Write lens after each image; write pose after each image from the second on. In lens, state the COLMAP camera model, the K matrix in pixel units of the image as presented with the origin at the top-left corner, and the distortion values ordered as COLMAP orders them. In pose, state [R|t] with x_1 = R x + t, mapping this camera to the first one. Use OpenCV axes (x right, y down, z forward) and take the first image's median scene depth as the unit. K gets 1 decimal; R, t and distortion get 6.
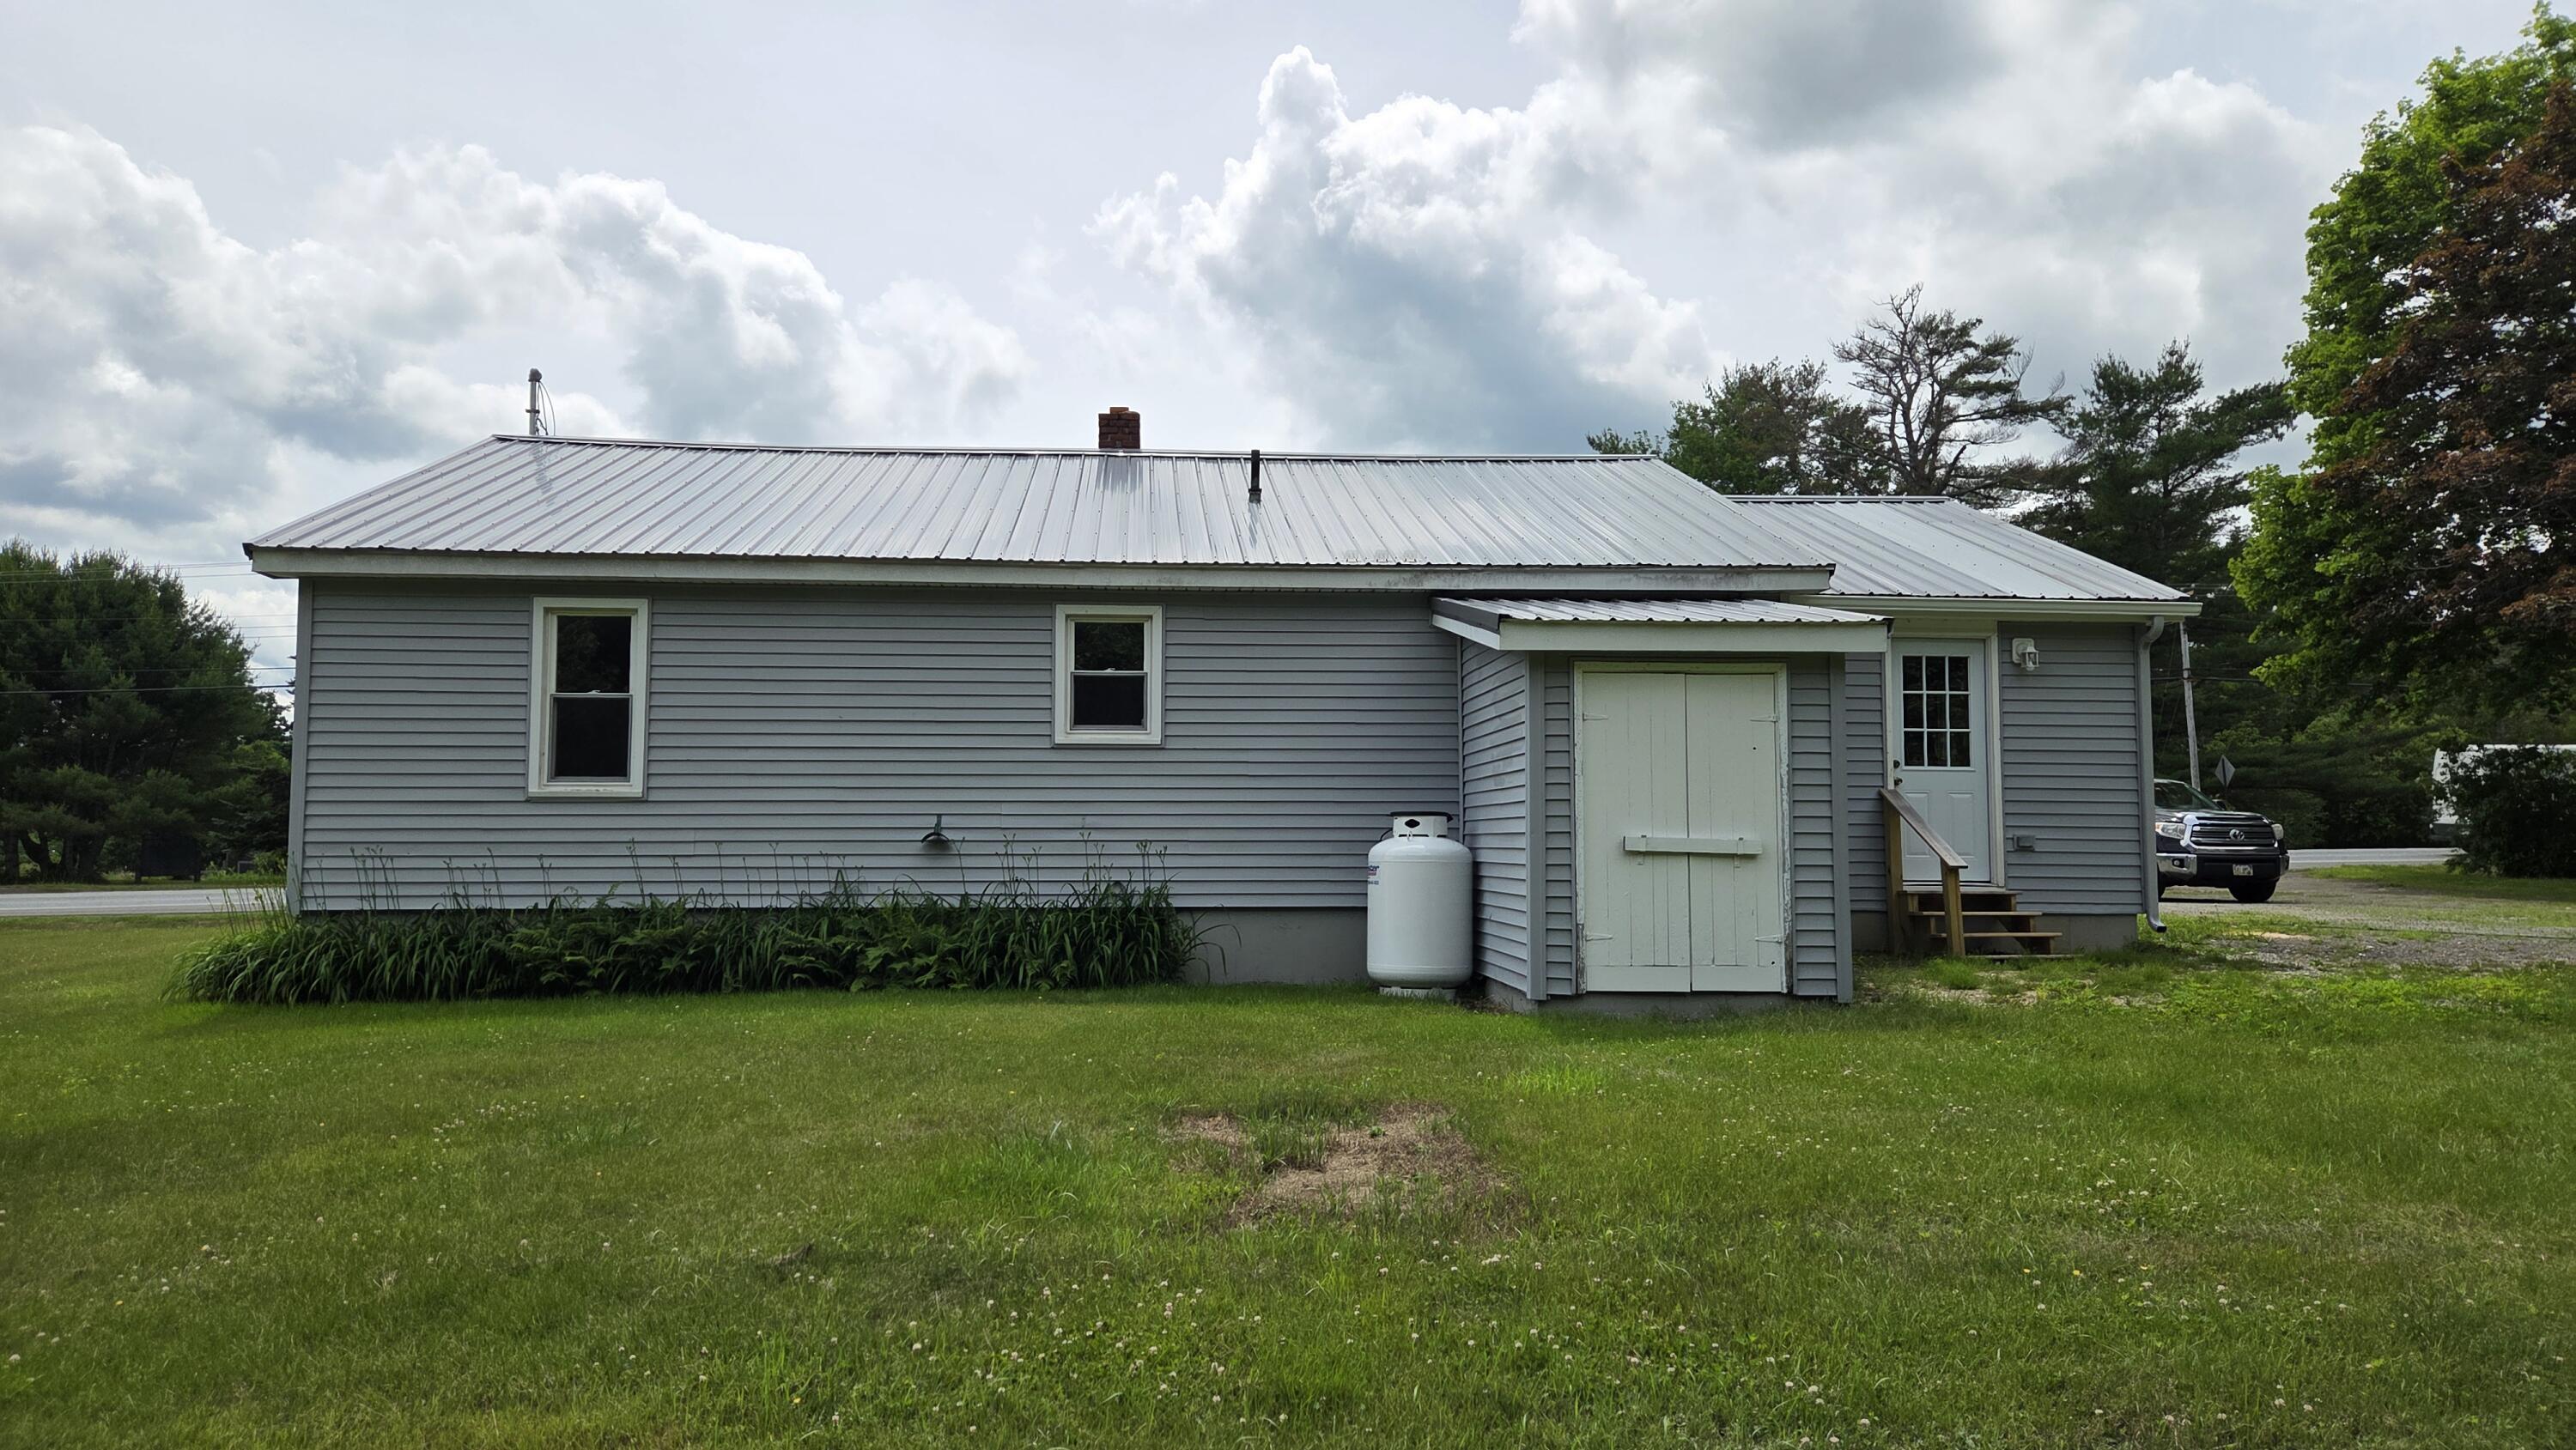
lens RADIAL K [[1734.5, 0, 1219.0], [0, 1734.5, 733.5], [0, 0, 1]] dist [0.036778, -0.005739]
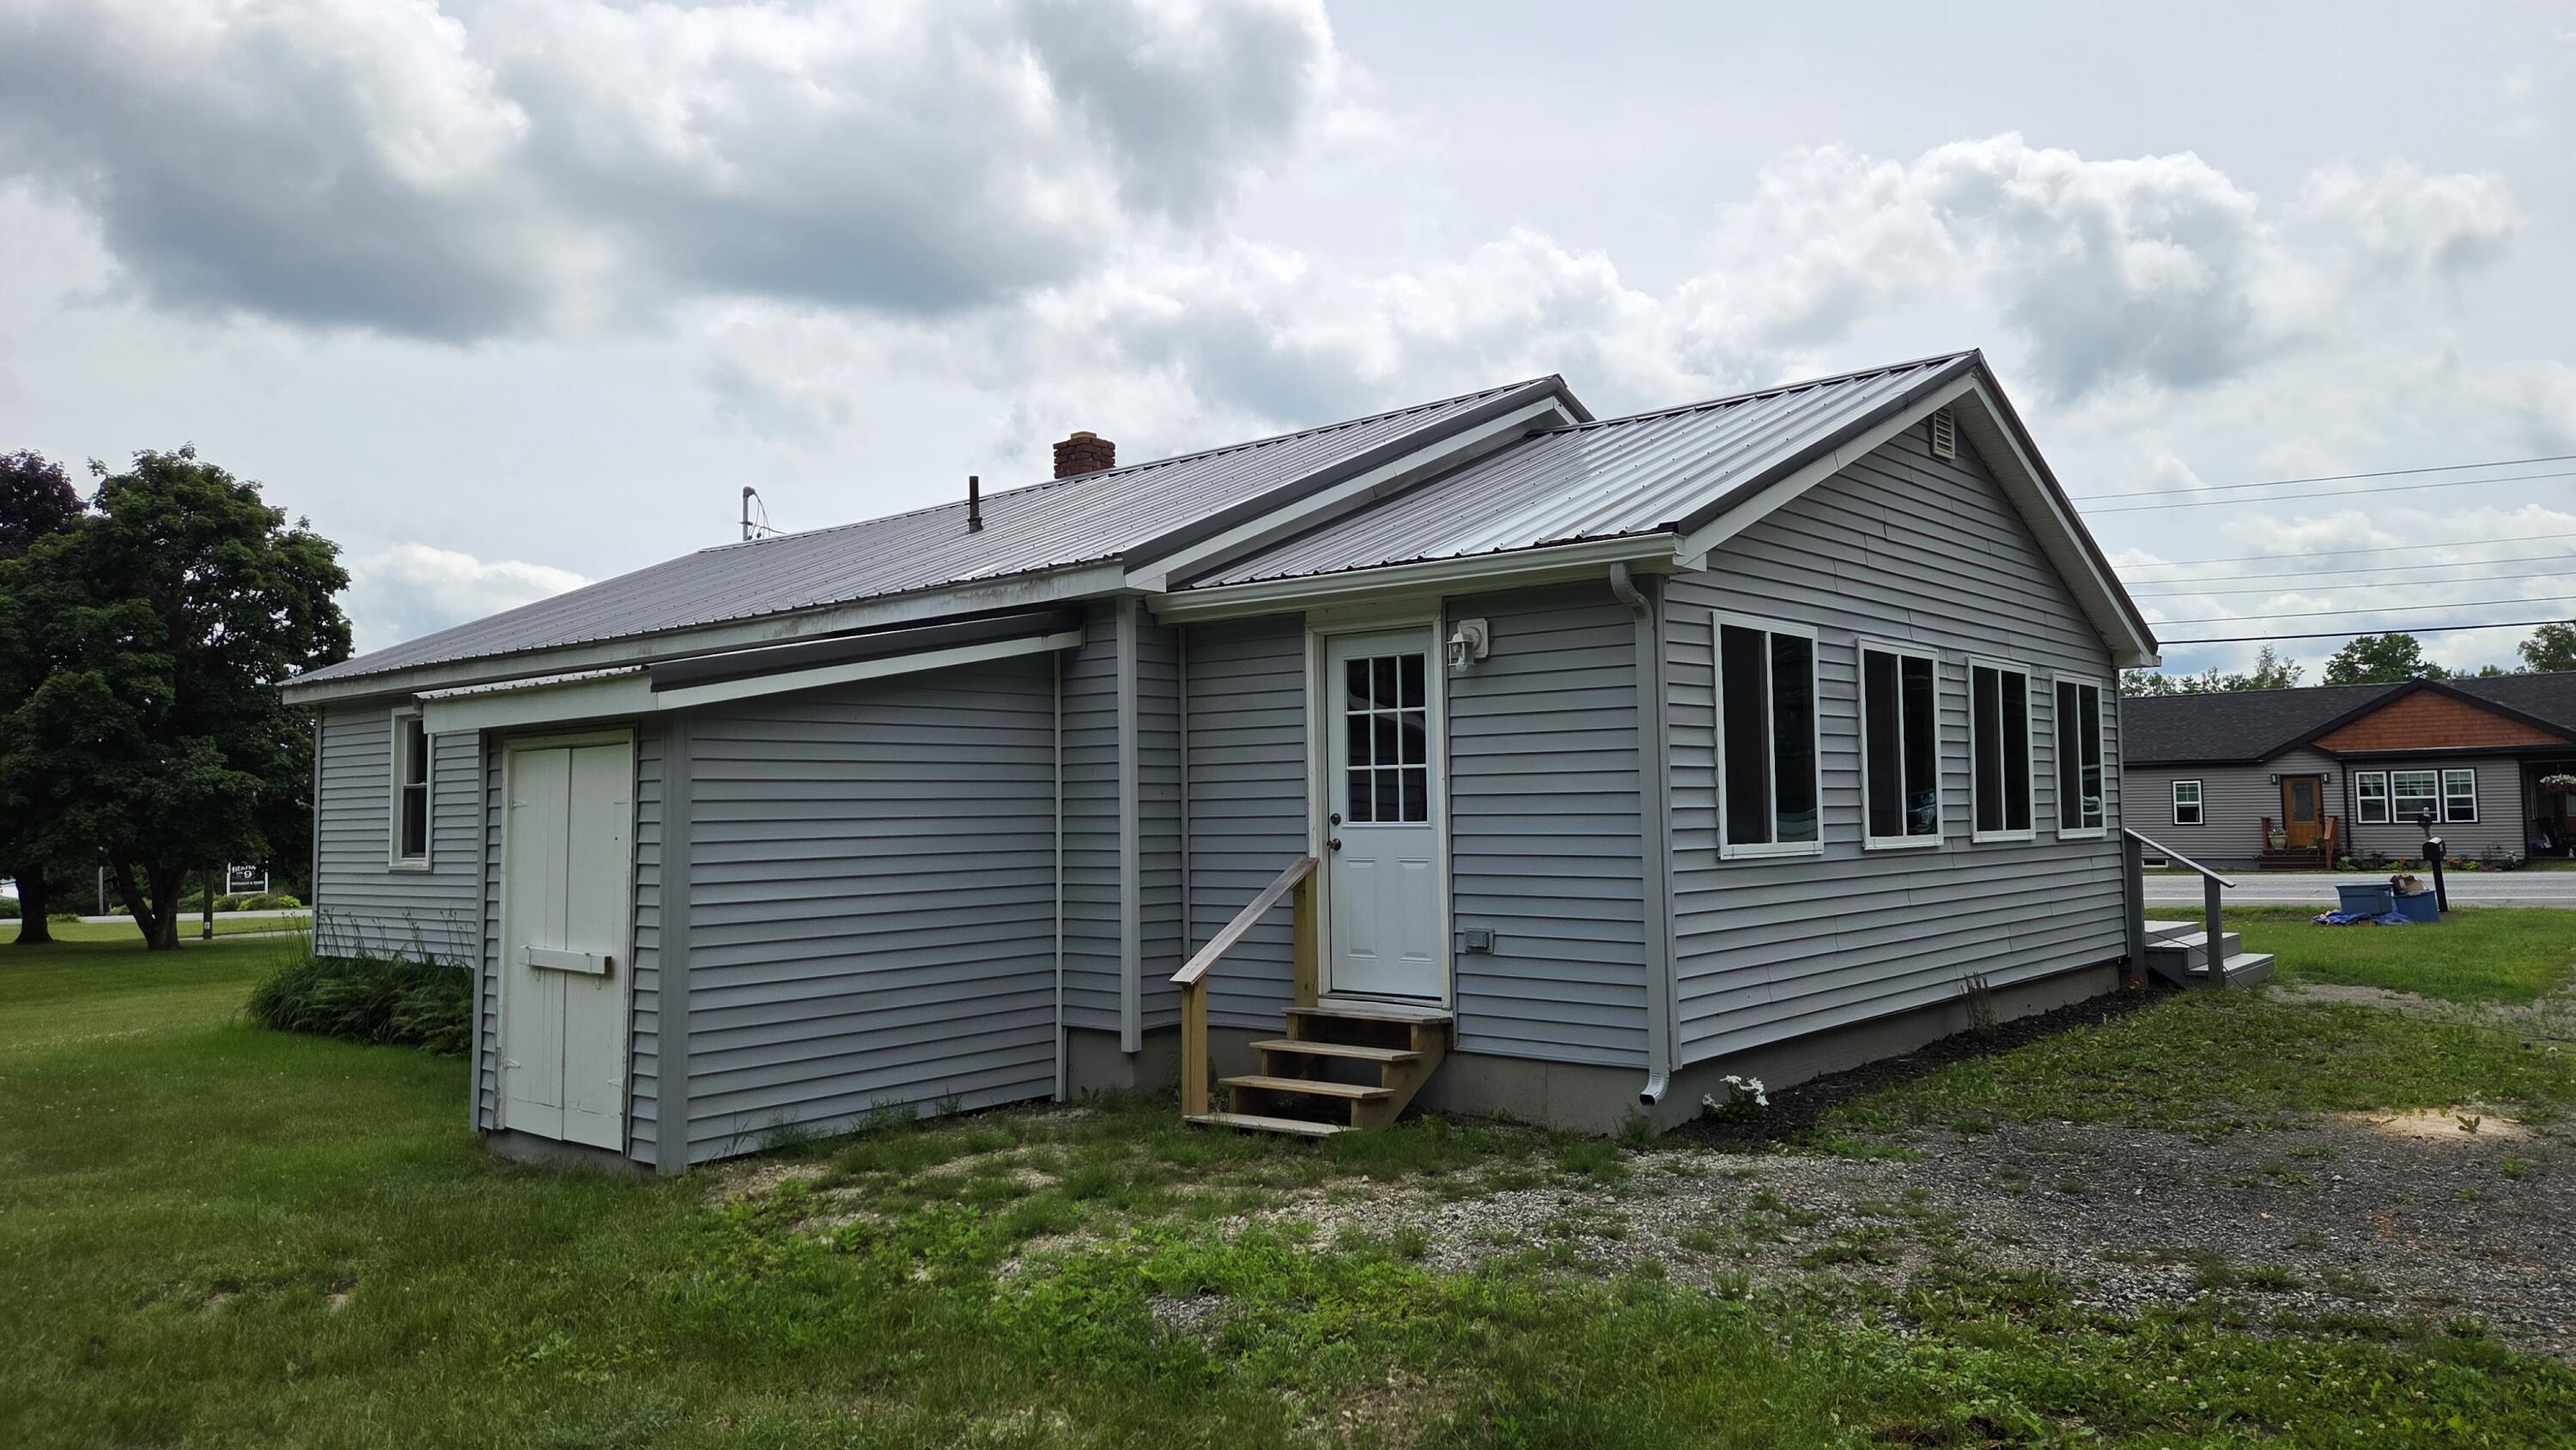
lens RADIAL K [[1734.5, 0, 1281.5], [0, 1734.5, 700.1], [0, 0, 1]] dist [0.036778, -0.005739]
pose [[0.711870, -0.061228, -0.699637, 0.673968], [0.058923, 0.997887, -0.027376, -0.009393], [0.699835, -0.021737, 0.713974, 0.396627]]
